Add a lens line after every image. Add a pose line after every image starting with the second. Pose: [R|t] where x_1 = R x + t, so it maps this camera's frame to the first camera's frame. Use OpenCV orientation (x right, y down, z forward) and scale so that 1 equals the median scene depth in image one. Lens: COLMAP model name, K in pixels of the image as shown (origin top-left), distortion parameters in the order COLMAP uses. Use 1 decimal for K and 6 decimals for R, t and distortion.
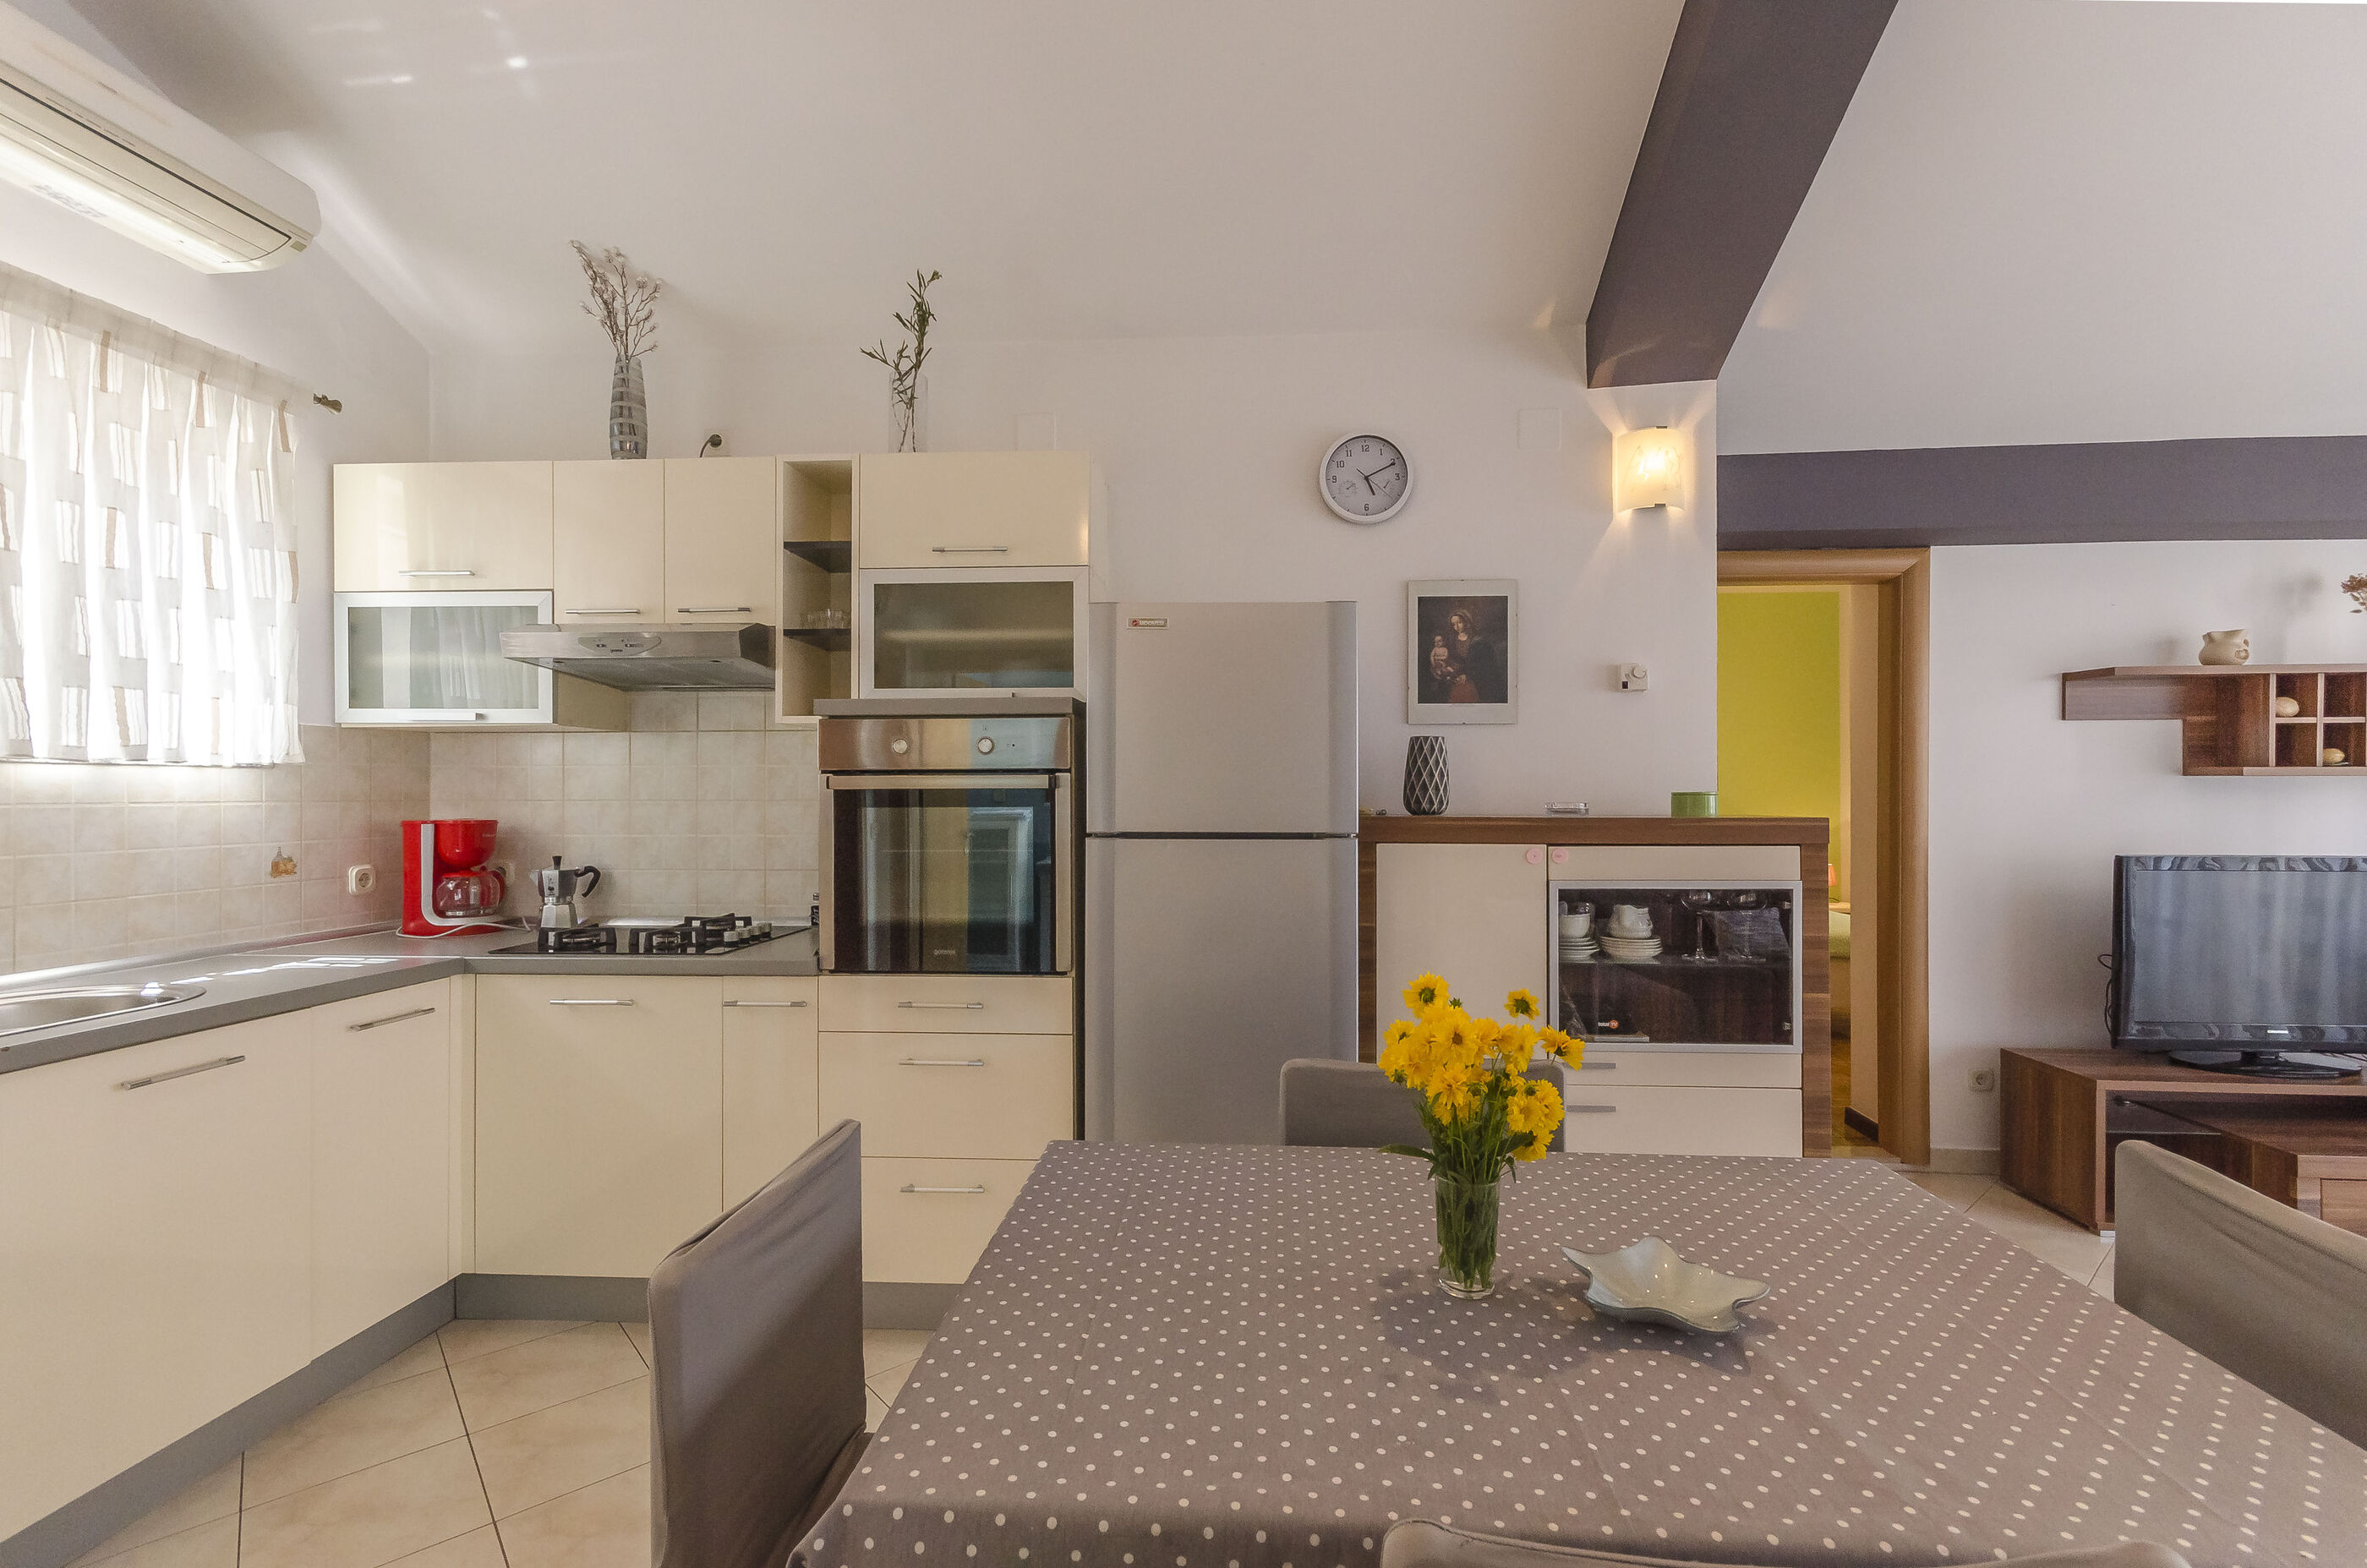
lens RADIAL K [[1117.8, 0, 1087.7], [0, 1117.8, 774.7], [0, 0, 1]] dist [-0.001998, -0.000367]
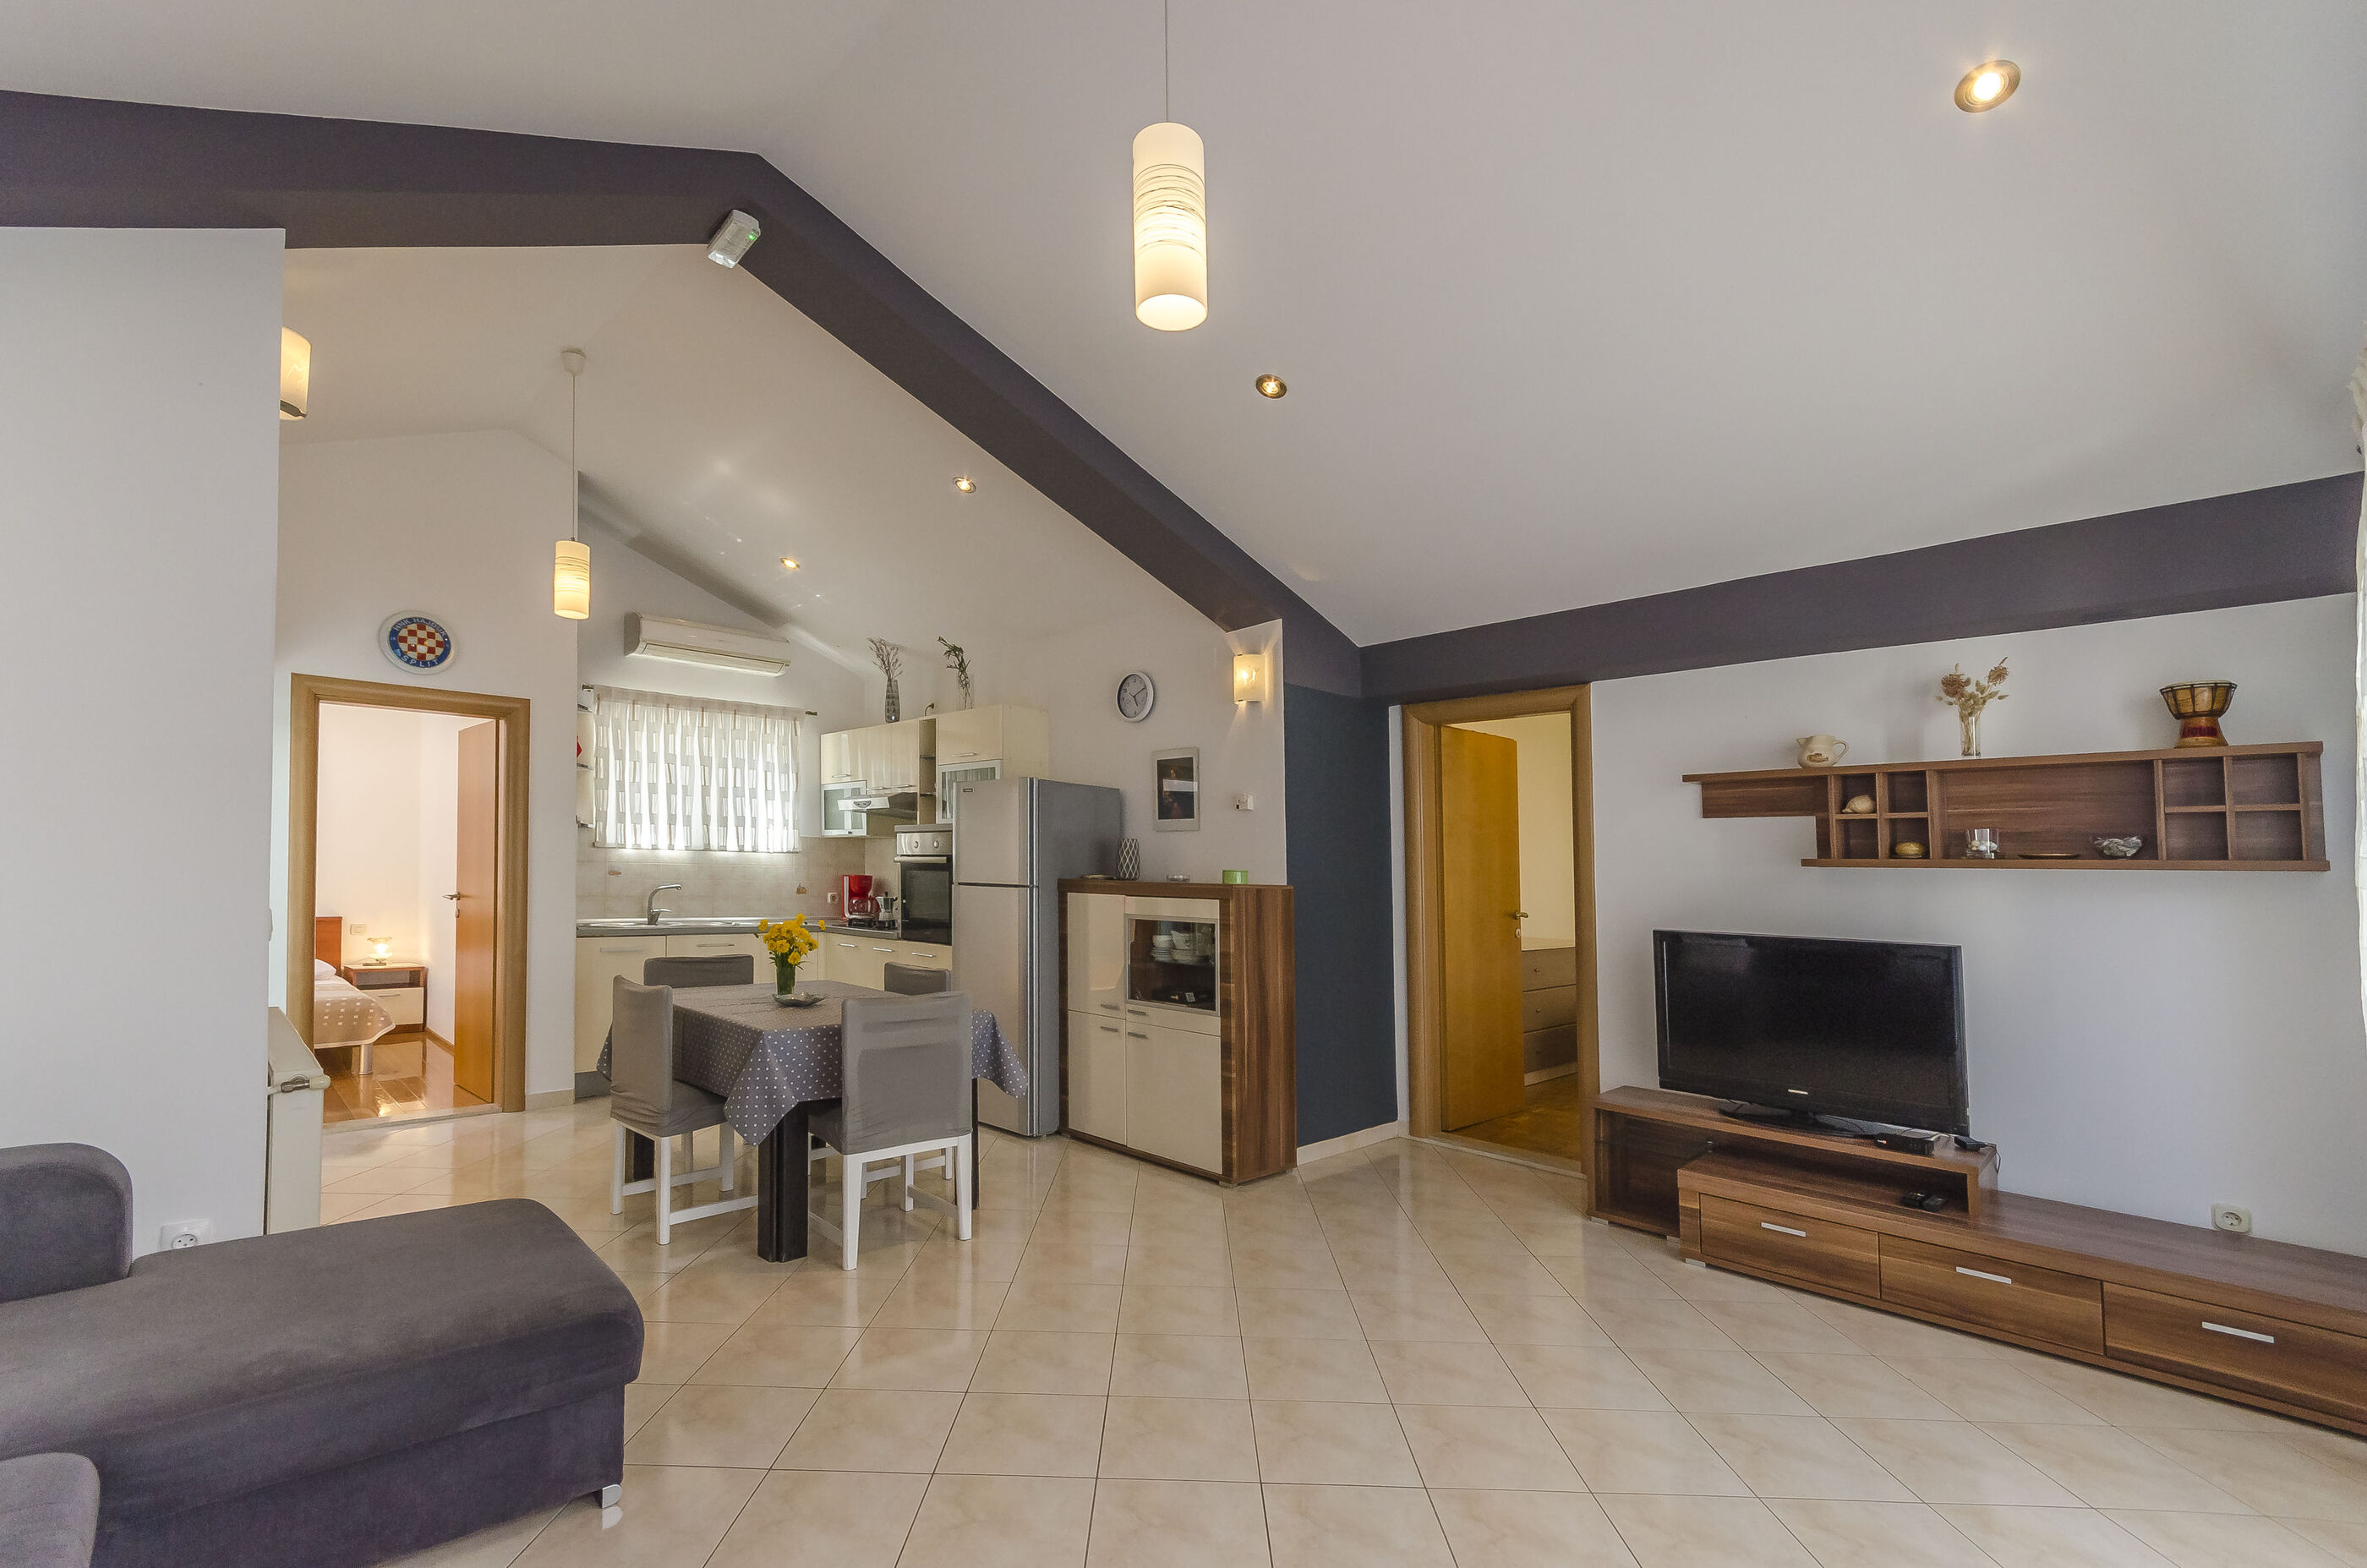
lens RADIAL K [[1228.4, 0, 1086.5], [0, 1228.4, 819.4], [0, 0, 1]] dist [-0.000183, -0.000277]
pose [[0.675933, -0.016074, -0.736788, 1.794996], [-0.009012, 0.999507, -0.030074, -0.003548], [0.736908, 0.026968, 0.675455, -0.446906]]
